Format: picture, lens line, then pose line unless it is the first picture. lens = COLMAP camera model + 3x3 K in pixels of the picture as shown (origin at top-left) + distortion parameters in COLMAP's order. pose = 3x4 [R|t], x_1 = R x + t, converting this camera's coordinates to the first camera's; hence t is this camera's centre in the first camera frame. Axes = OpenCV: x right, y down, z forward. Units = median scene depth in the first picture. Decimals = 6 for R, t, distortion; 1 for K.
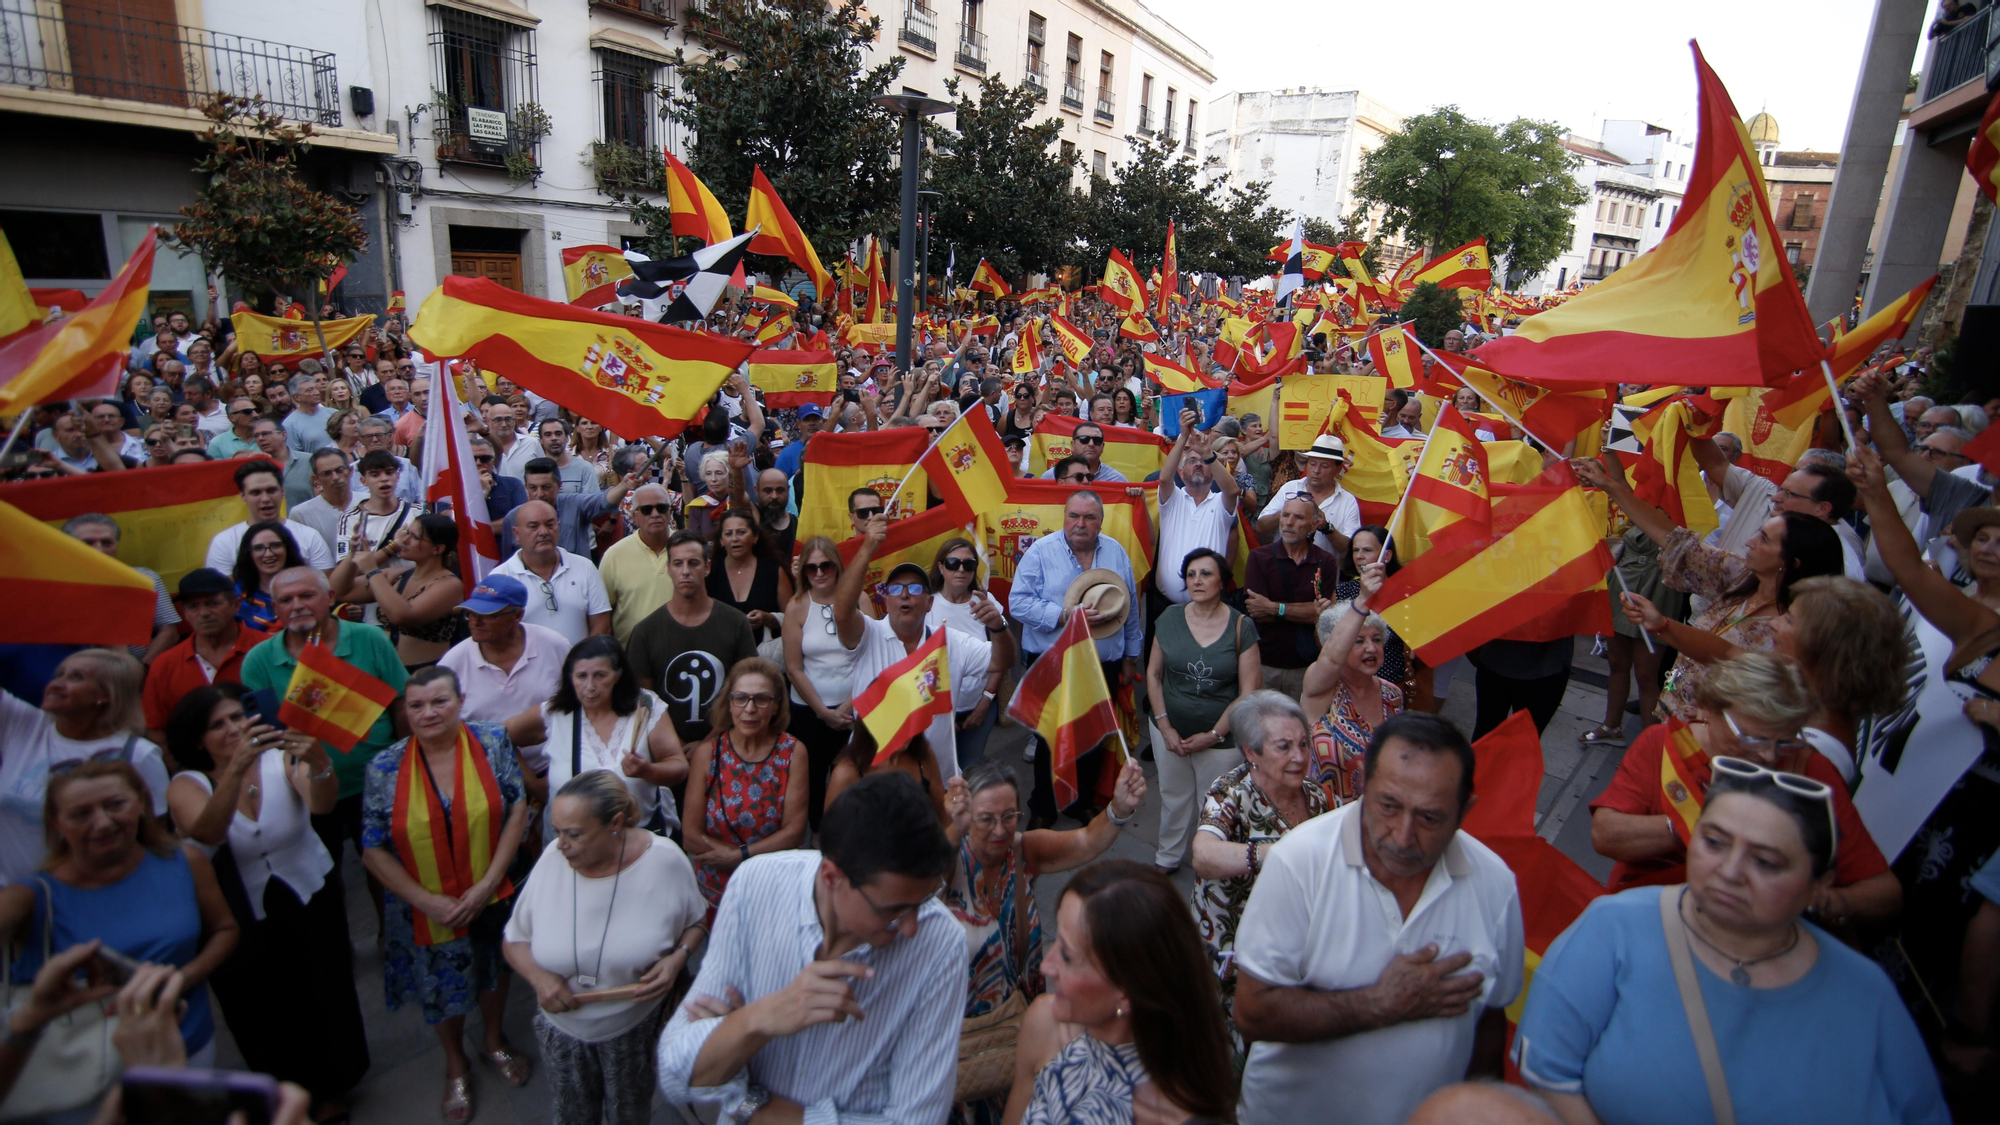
lens RADIAL K [[913.6, 0, 1007.3], [0, 913.6, 492.3], [0, 0, 1]] dist [-0.020903, 0.002287]
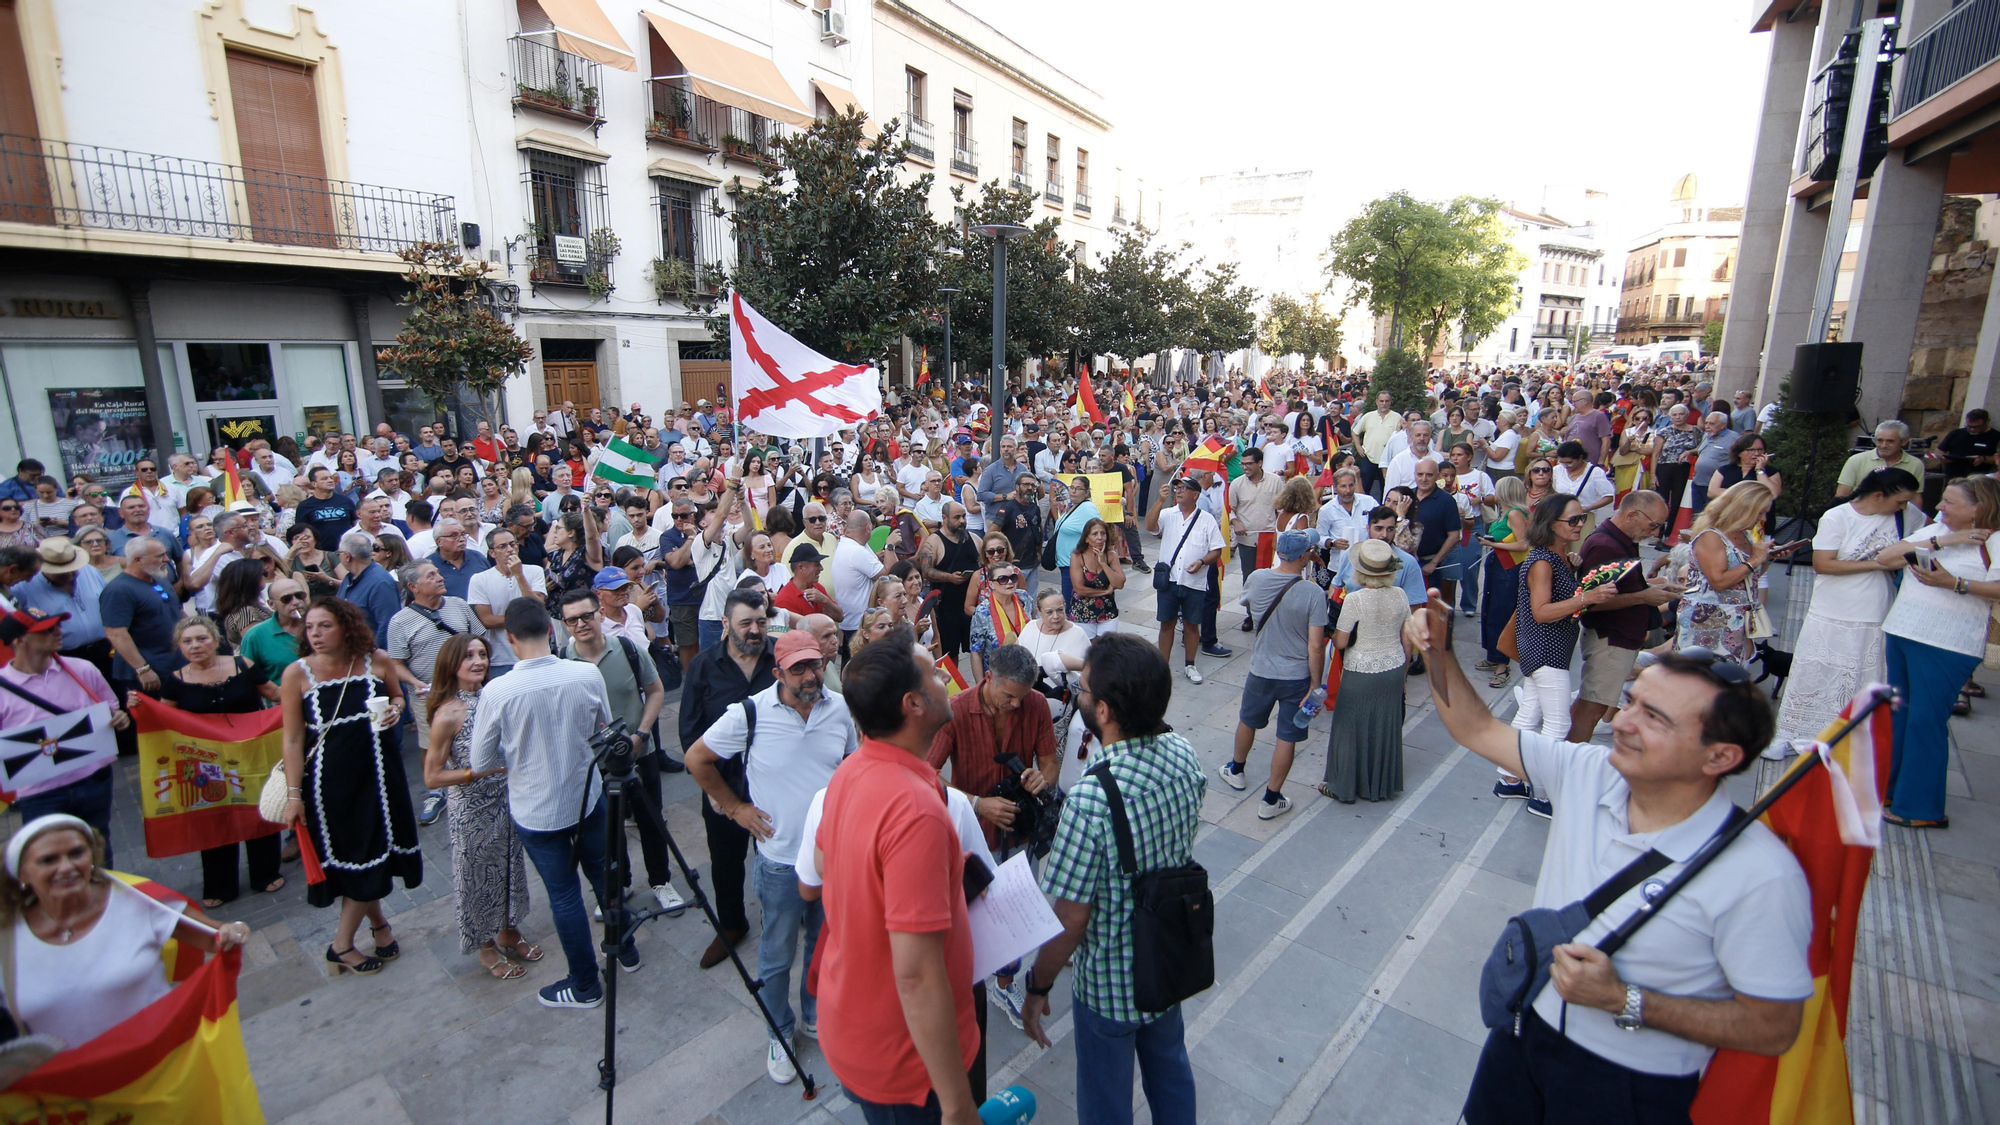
lens RADIAL K [[913.6, 0, 1010.9], [0, 913.6, 561.7], [0, 0, 1]] dist [-0.020903, 0.002287]
pose [[0.998043, -0.054763, 0.030187, -0.061904], [0.055251, 0.998351, -0.015587, 0.027176], [-0.029284, 0.017224, 0.999423, -0.119078]]
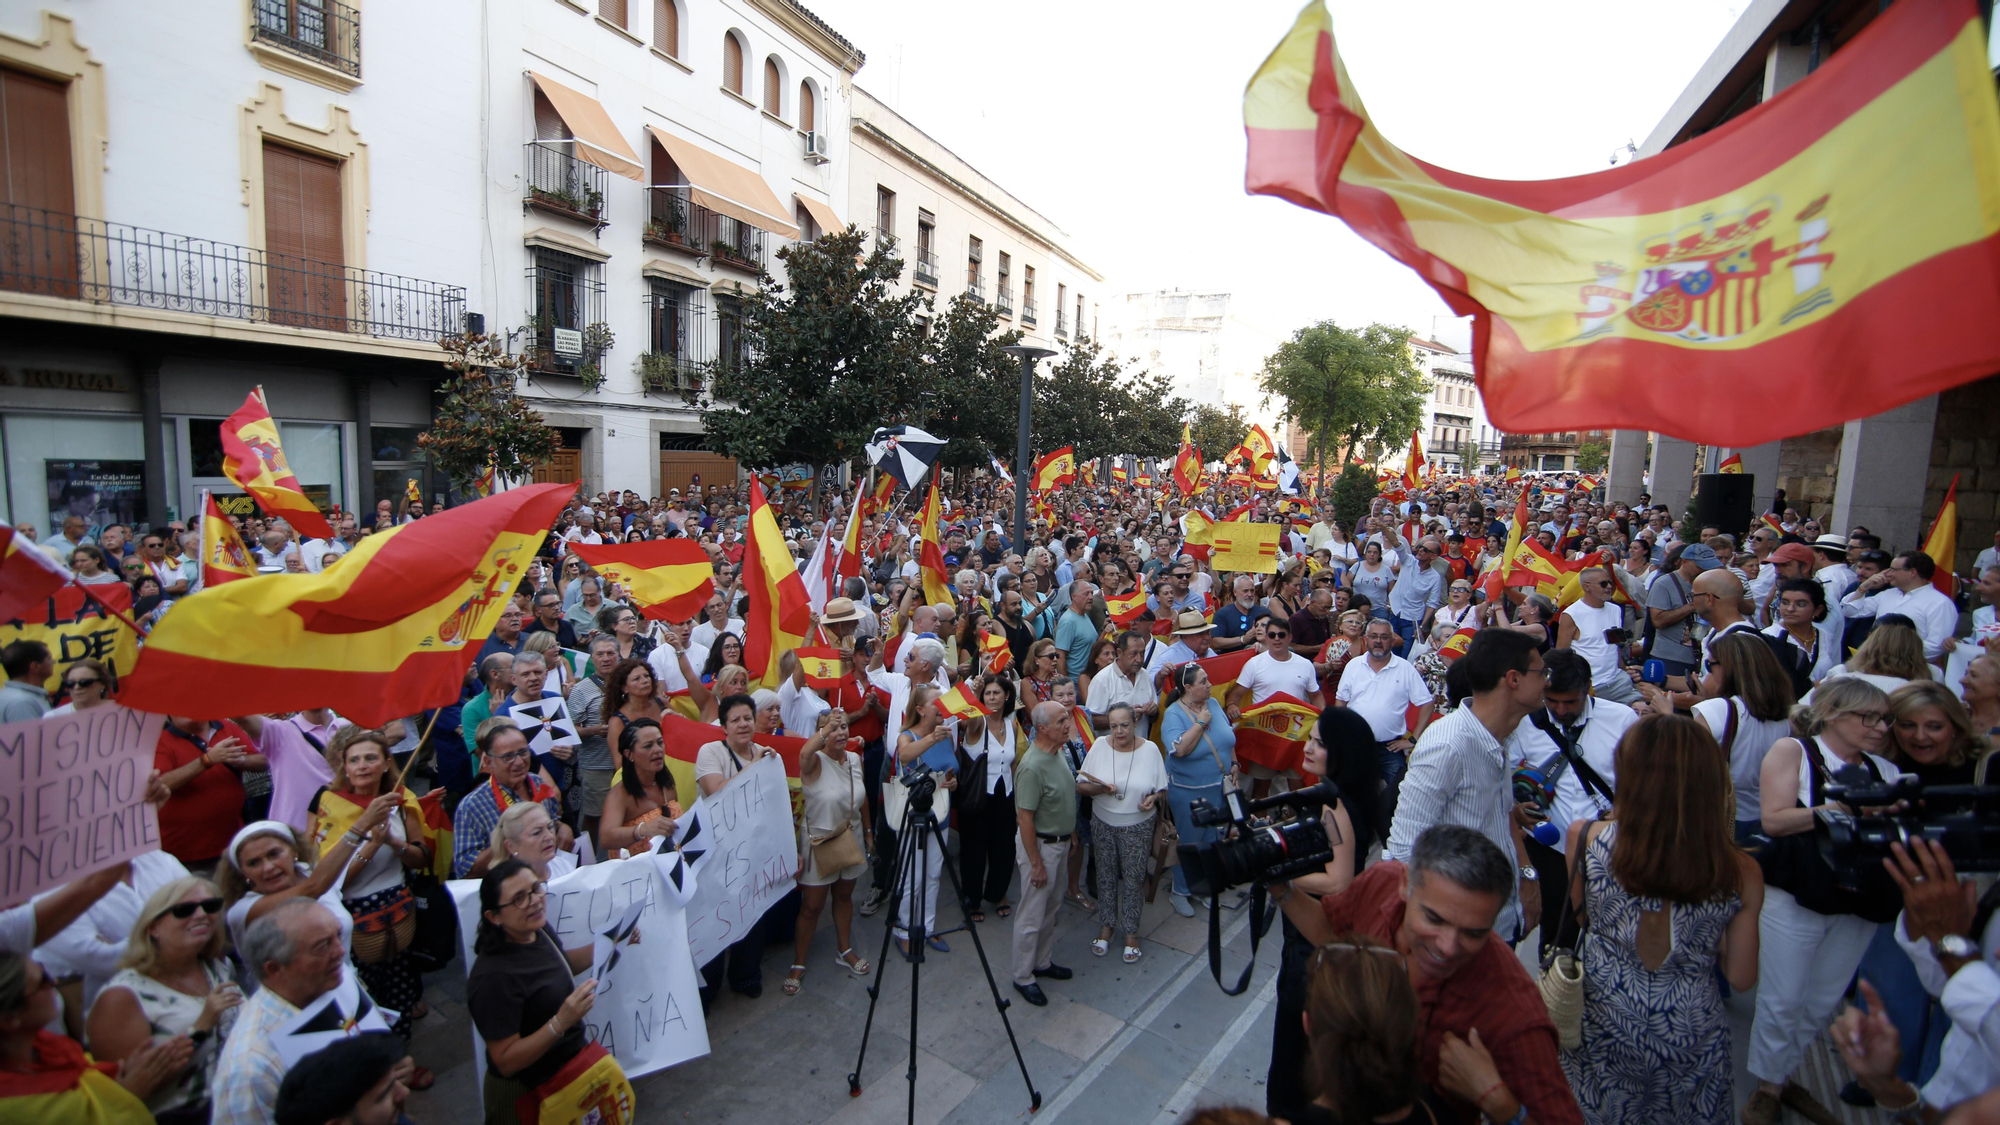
lens RADIAL K [[913.6, 0, 1012.1], [0, 913.6, 560.7], [0, 0, 1]] dist [-0.020903, 0.002287]
pose [[0.991192, -0.028265, 0.129381, -0.131451], [0.043365, 0.992369, -0.115424, 0.027940], [-0.125131, 0.120018, 0.984854, -0.154522]]
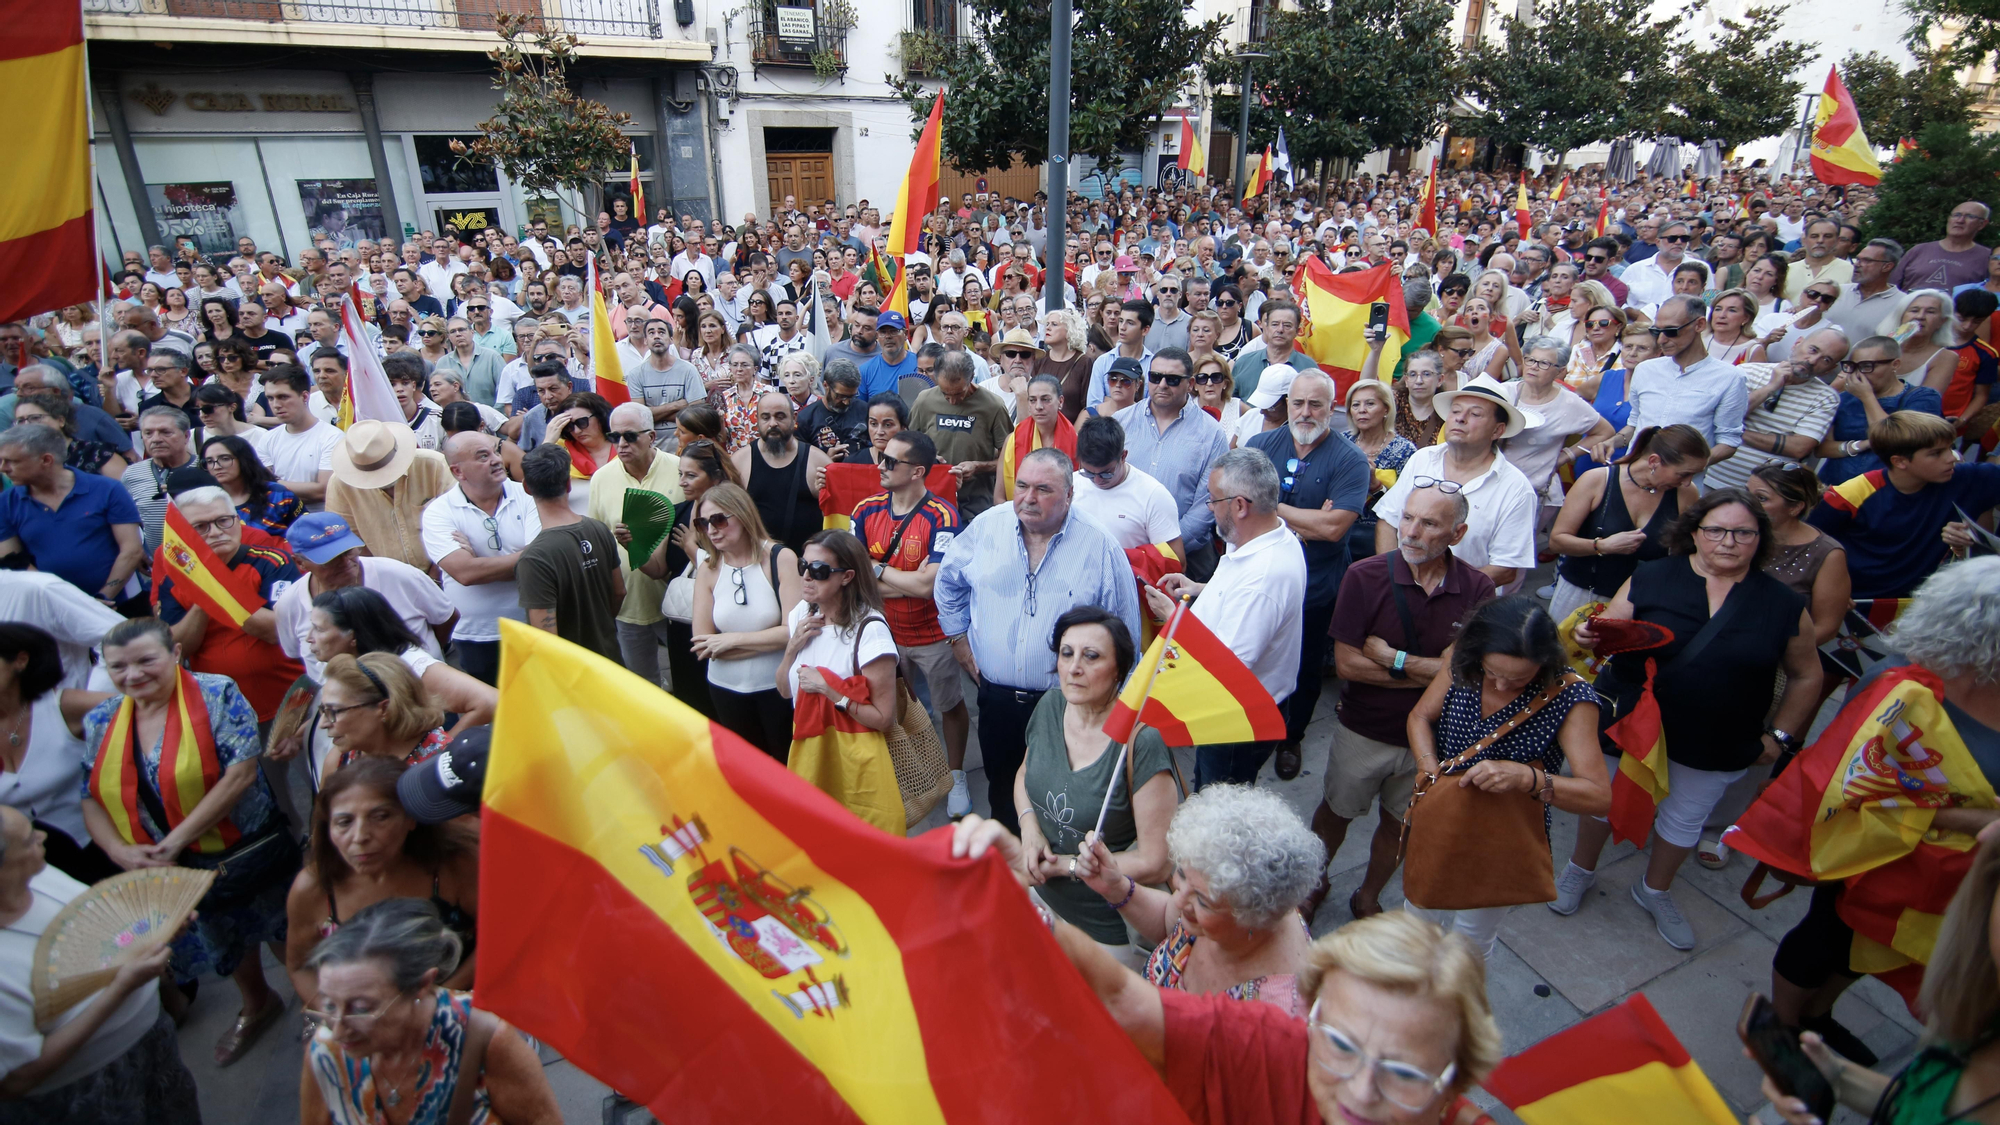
lens RADIAL K [[913.6, 0, 1003.8], [0, 913.6, 496.6], [0, 0, 1]] dist [-0.020903, 0.002287]
pose [[0.910313, 0.099229, -0.401851, 0.083882], [-0.051645, 0.990482, 0.127589, -0.014966], [0.410687, -0.095392, 0.906773, 0.090662]]
